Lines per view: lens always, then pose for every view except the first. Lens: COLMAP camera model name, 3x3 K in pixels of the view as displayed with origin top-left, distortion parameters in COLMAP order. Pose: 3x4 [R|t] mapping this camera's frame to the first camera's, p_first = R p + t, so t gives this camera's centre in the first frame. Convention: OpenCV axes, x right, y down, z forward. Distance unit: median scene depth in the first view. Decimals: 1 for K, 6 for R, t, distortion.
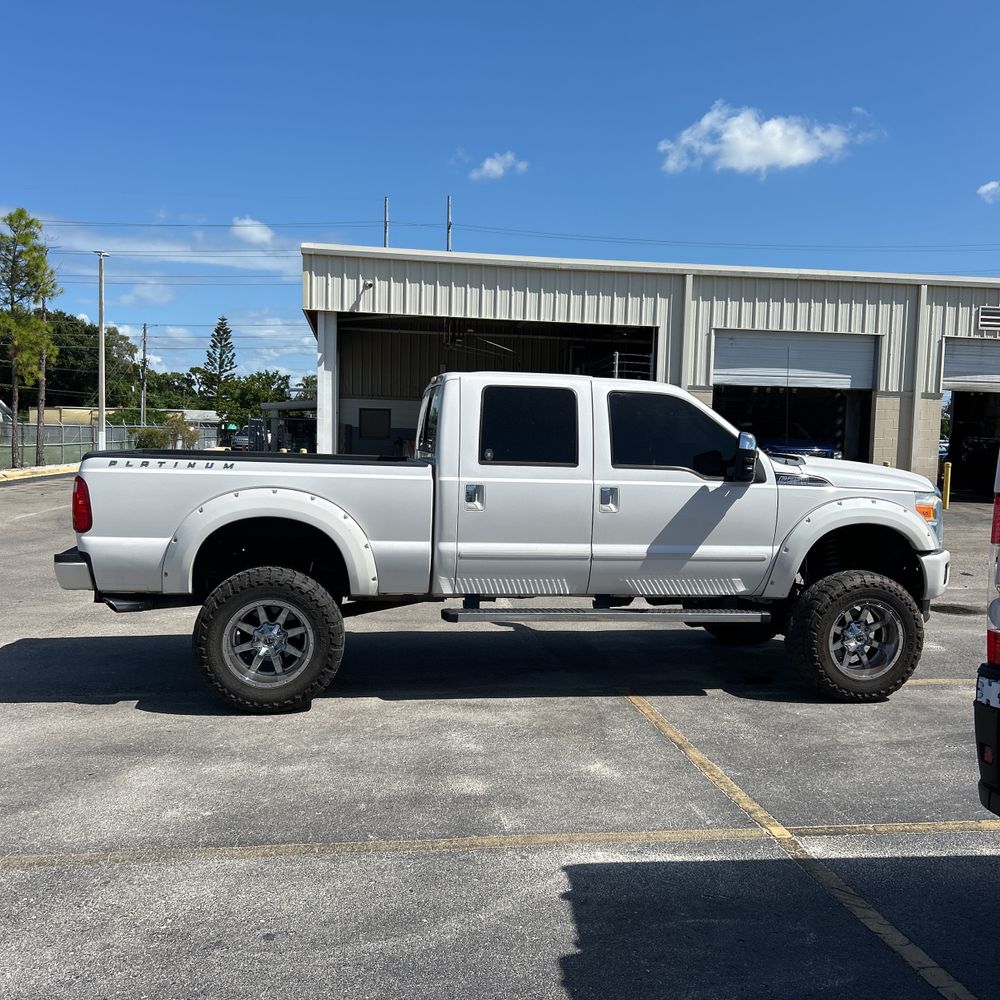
lens RADIAL K [[999.1, 0, 493.2], [0, 999.1, 493.0], [0, 0, 1]] dist [0.075541, -0.116725]
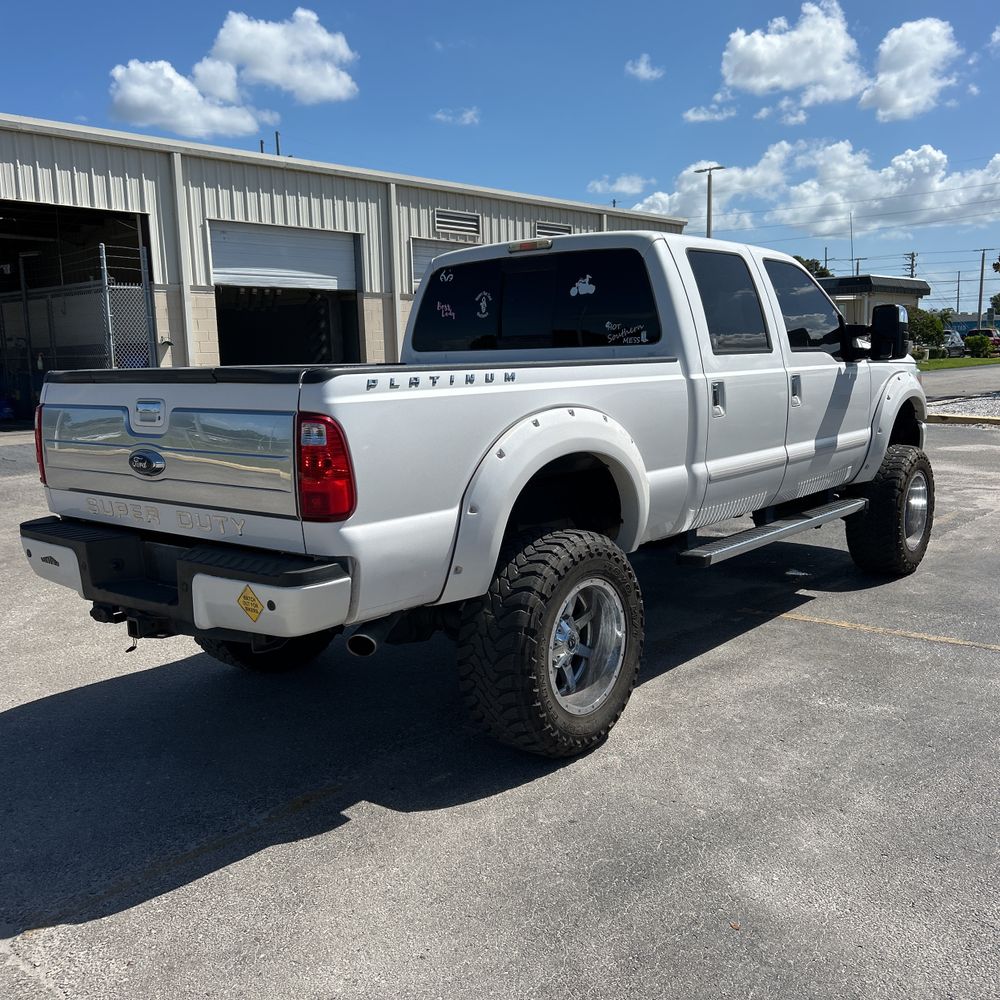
lens RADIAL K [[1009.9, 0, 472.6], [0, 1009.9, 509.2], [0, 0, 1]] dist [0.084639, -0.128262]
pose [[0.758853, -0.146838, 0.634493, -0.625074], [0.084819, 0.988236, 0.127260, -0.025349], [-0.645716, -0.042754, 0.762380, 0.504859]]
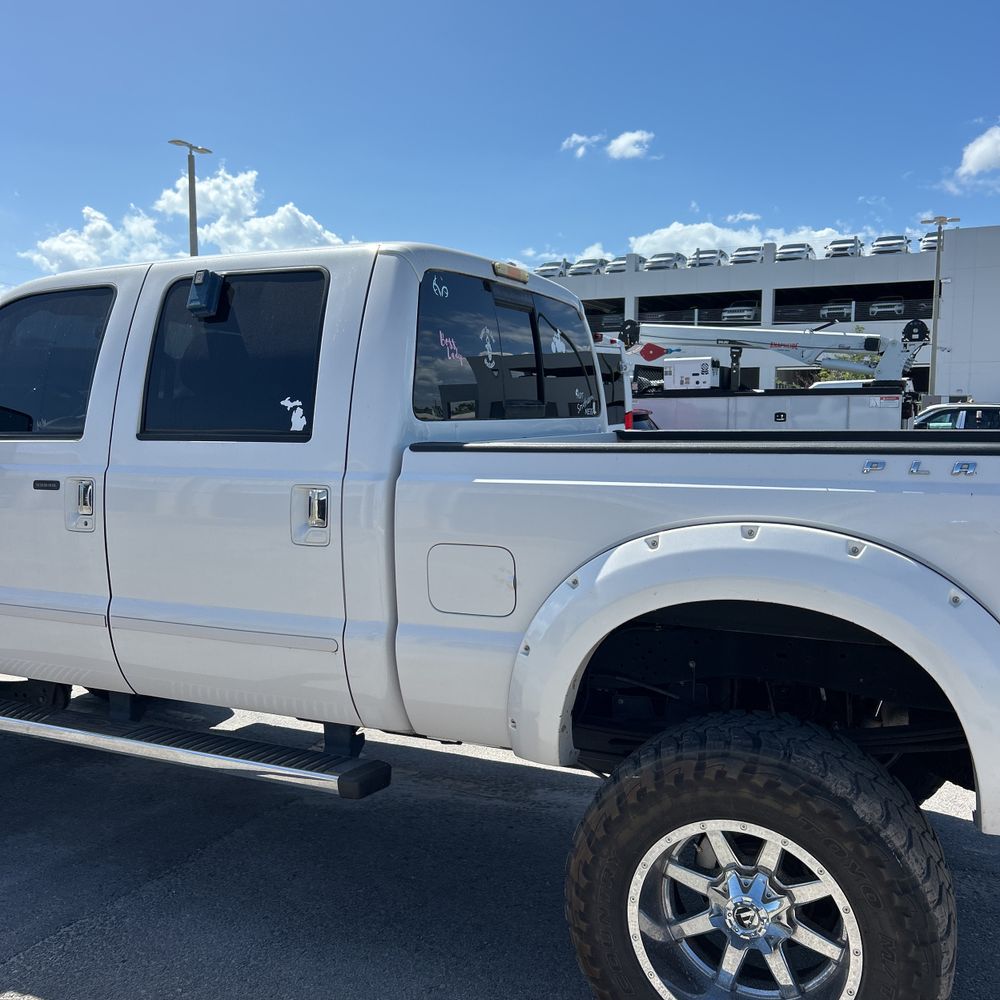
lens RADIAL K [[1007.2, 0, 502.7], [0, 1007.2, 492.1], [0, 0, 1]] dist [0.055801, -0.112942]
pose [[-0.823998, -0.072576, 0.561925, -0.372547], [0.009758, 0.989798, 0.142146, -0.083371], [-0.566509, 0.122611, -0.814883, 1.539371]]
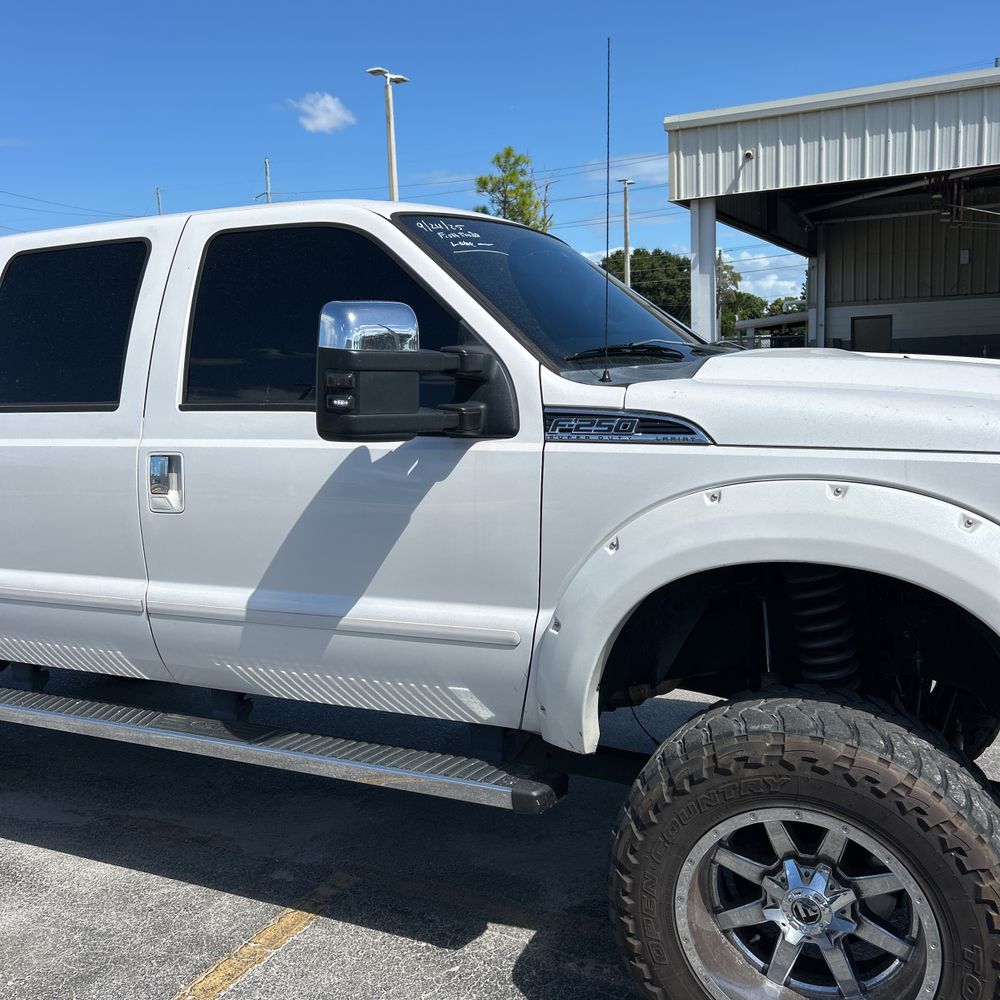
lens RADIAL K [[999.1, 0, 493.2], [0, 999.1, 493.0], [0, 0, 1]] dist [0.075541, -0.116725]
pose [[0.819616, 0.016370, -0.572680, 0.472576], [0.025546, 0.997553, 0.065076, -0.013581], [0.572344, -0.067968, 0.817192, 0.699107]]
